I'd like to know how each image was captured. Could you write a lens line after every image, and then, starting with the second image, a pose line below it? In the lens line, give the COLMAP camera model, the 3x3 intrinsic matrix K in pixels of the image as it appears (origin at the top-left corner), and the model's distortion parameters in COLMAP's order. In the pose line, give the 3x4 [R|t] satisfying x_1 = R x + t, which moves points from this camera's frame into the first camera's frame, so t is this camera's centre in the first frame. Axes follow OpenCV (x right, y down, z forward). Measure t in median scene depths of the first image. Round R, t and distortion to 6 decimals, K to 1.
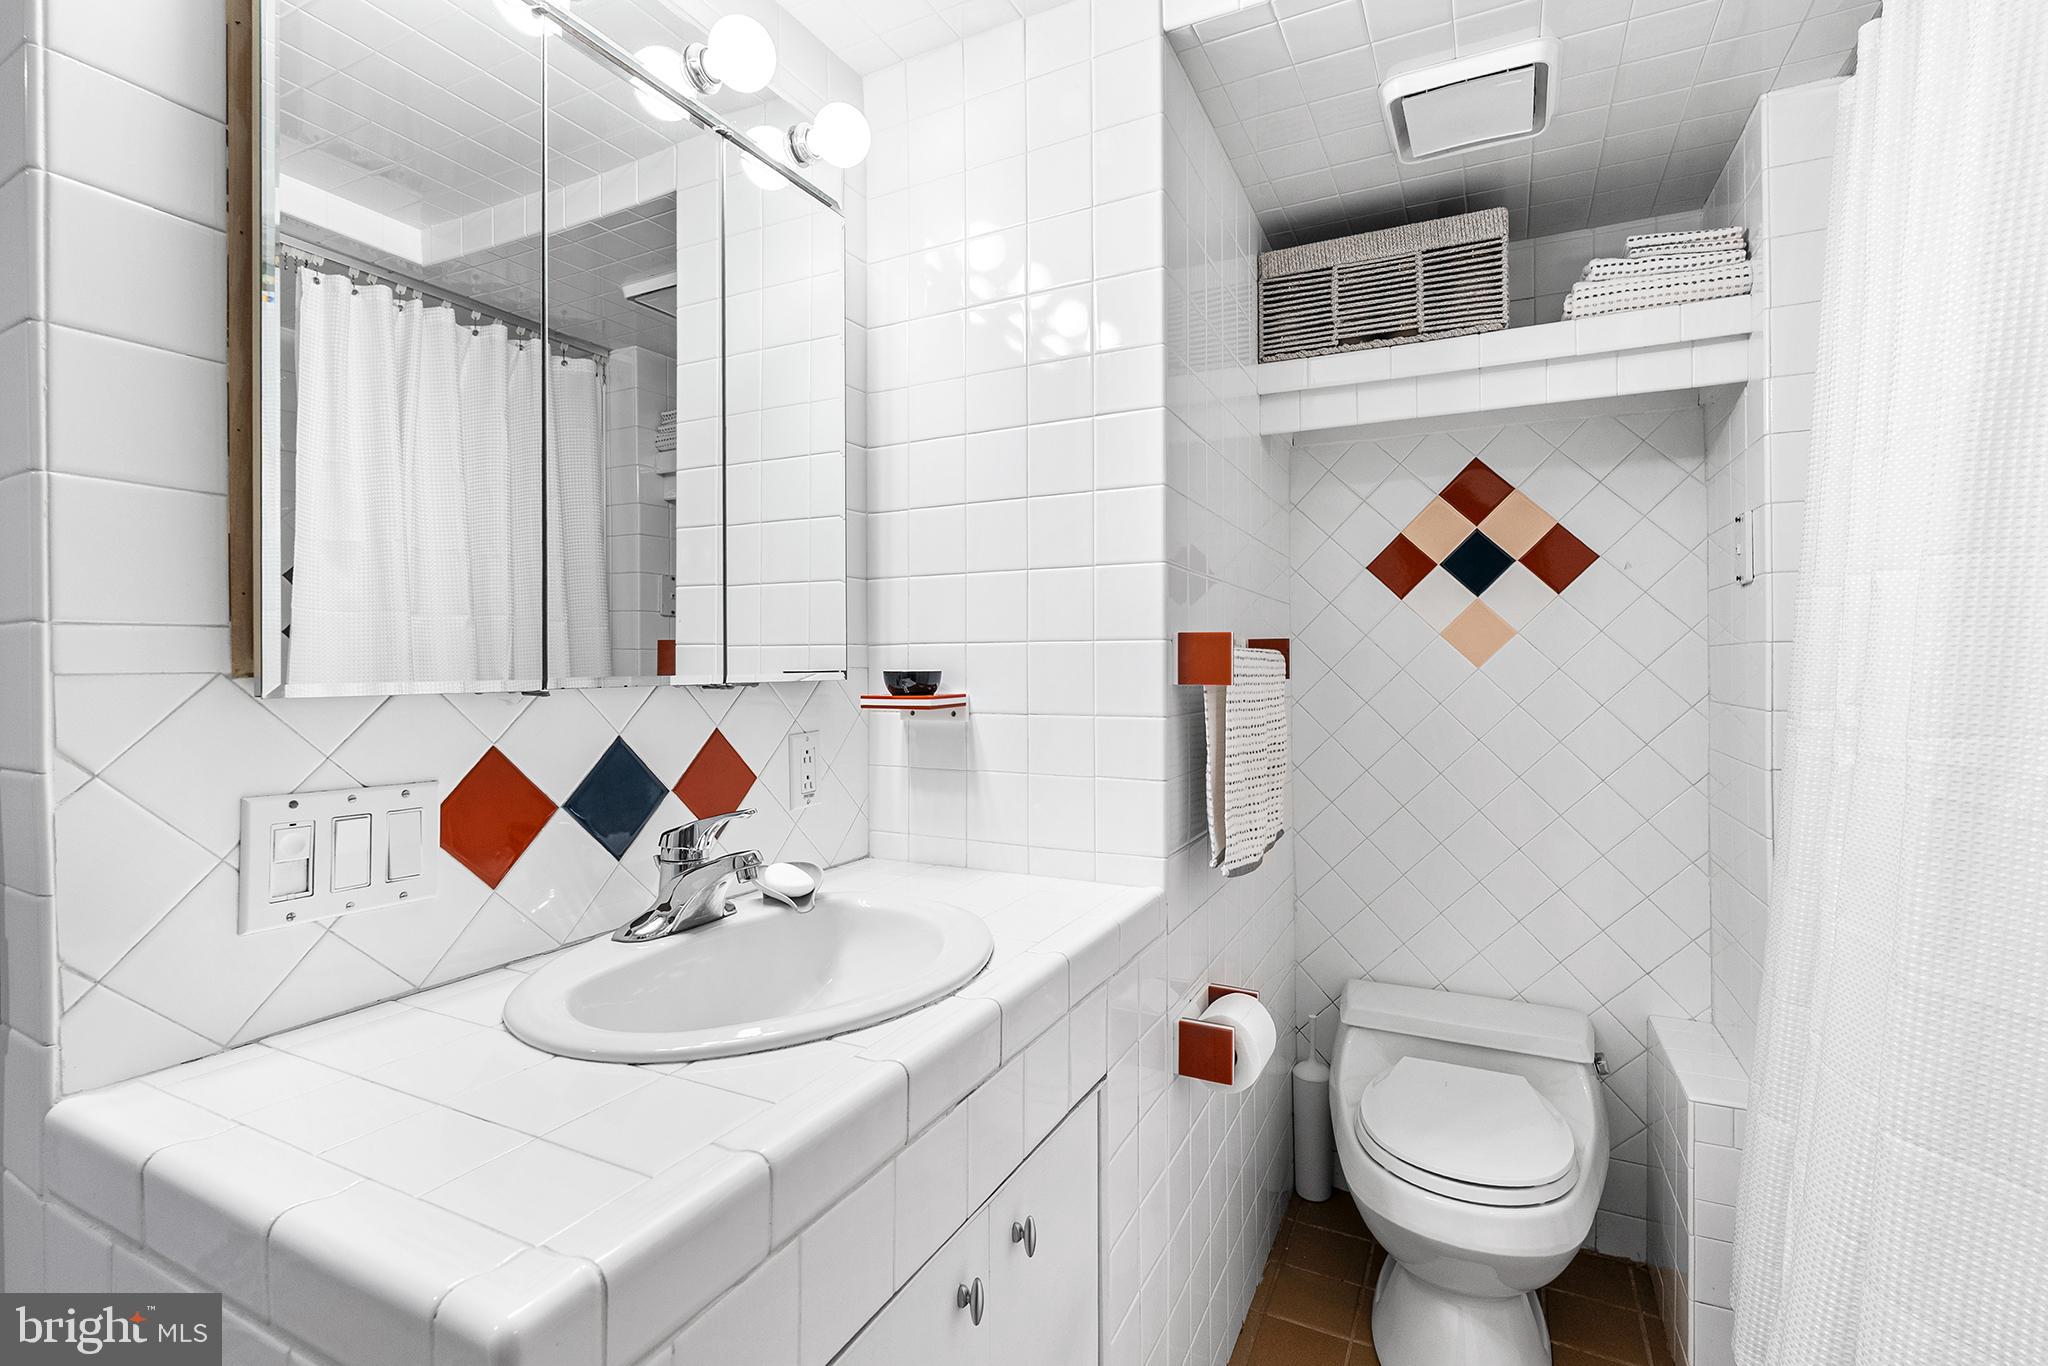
lens RADIAL K [[917.6, 0, 1022.3], [0, 917.6, 665.1], [0, 0, 1]] dist [0.000006, 0.000131]
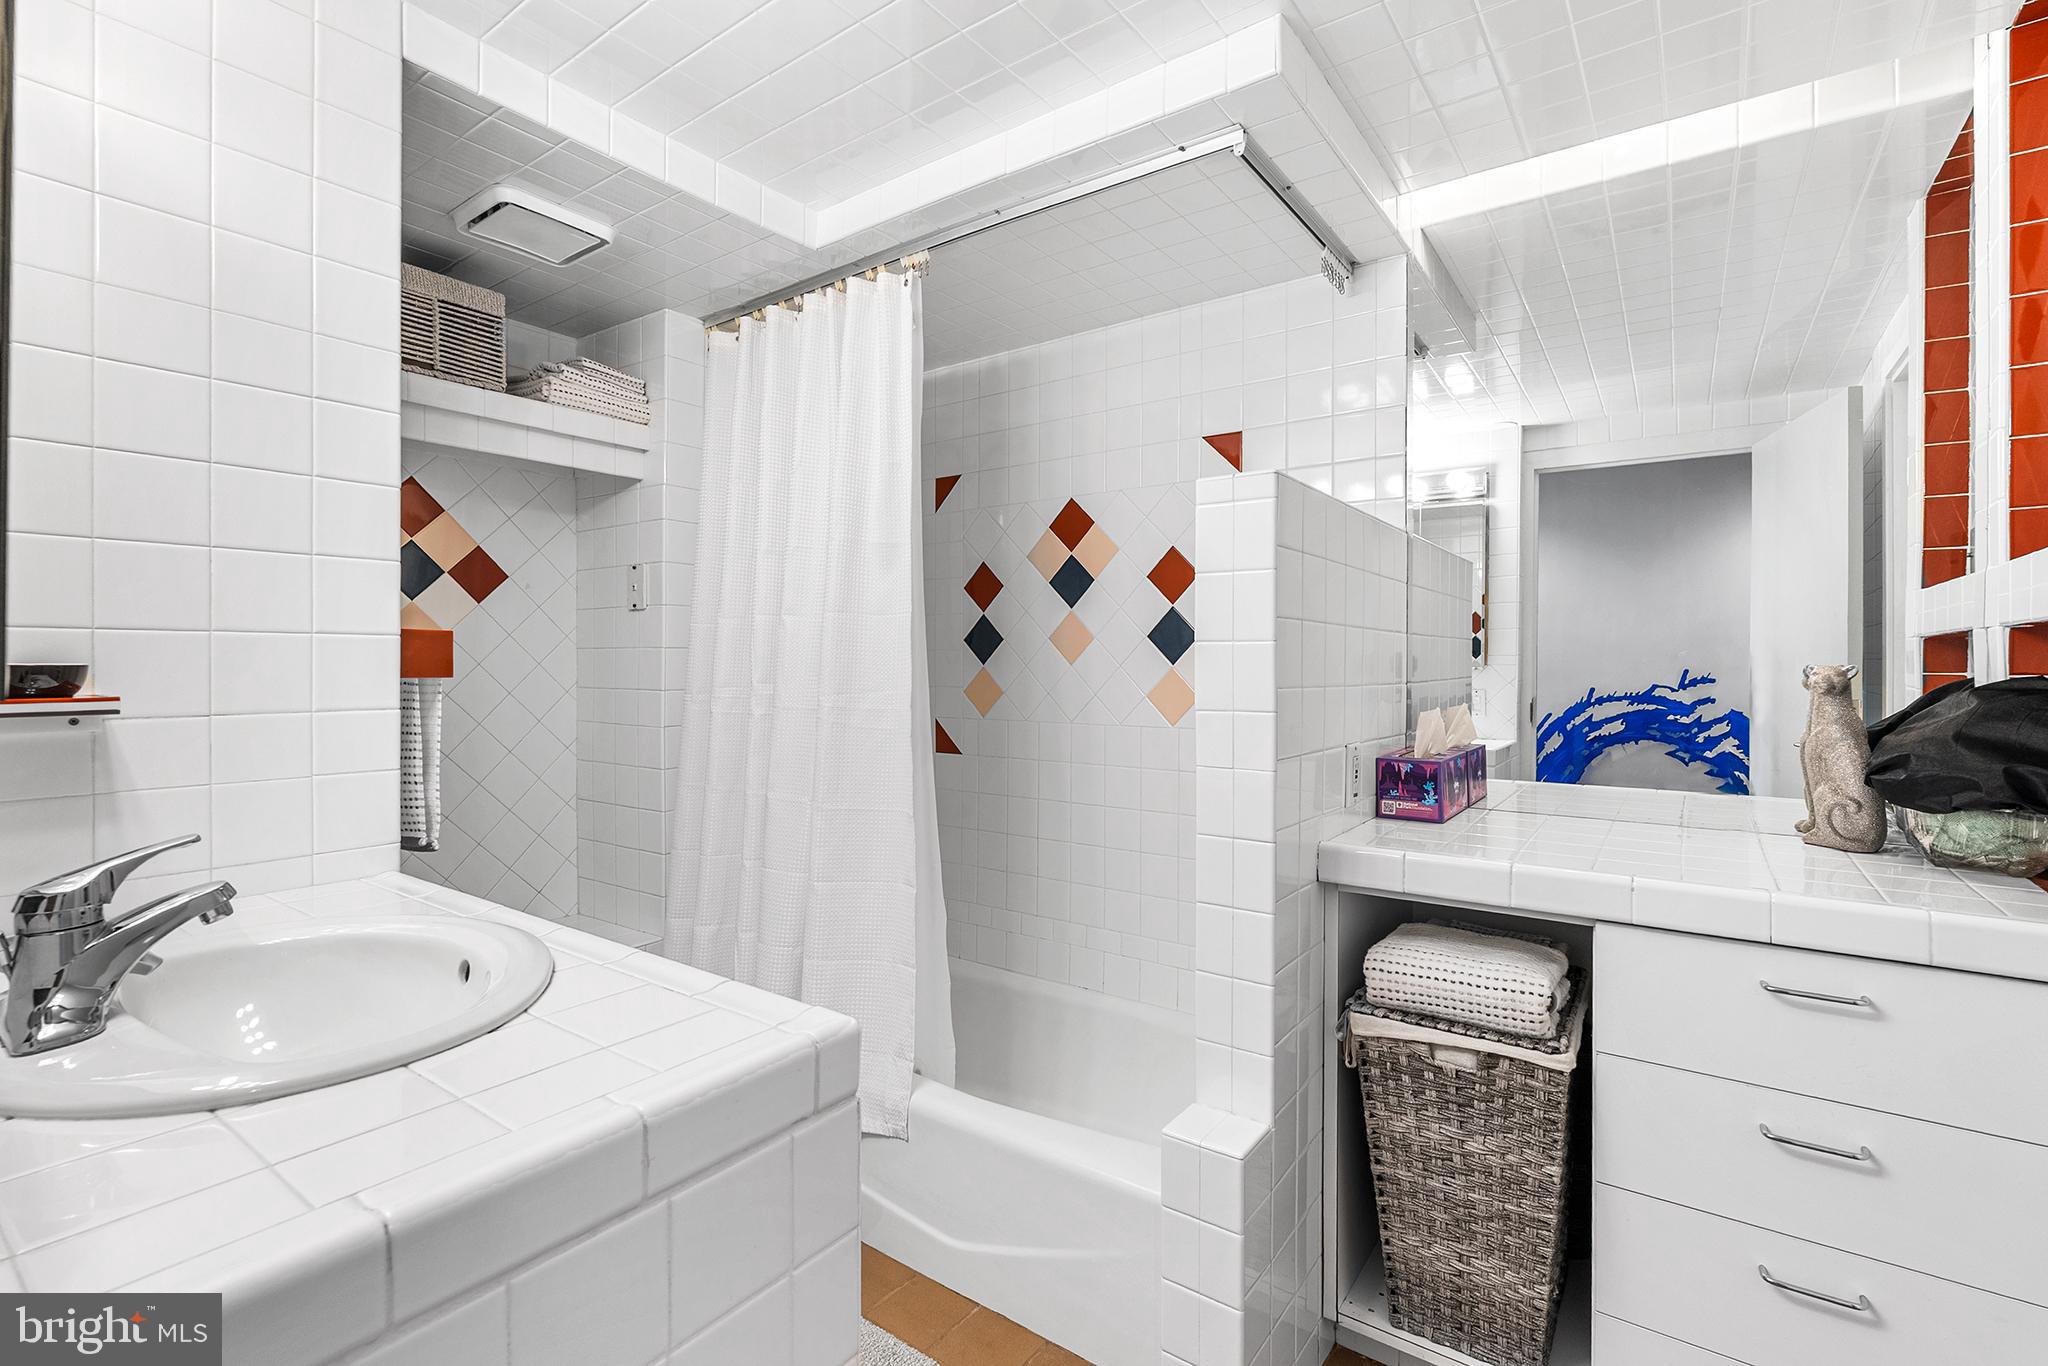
lens RADIAL K [[932.4, 0, 1025.8], [0, 932.4, 662.6], [0, 0, 1]] dist [-0.001727, -0.000165]
pose [[0.161613, 0.003858, 0.986847, -0.662985], [-0.001249, 0.999992, -0.003705, 0.005437], [-0.986853, -0.000633, 0.161616, 0.102915]]
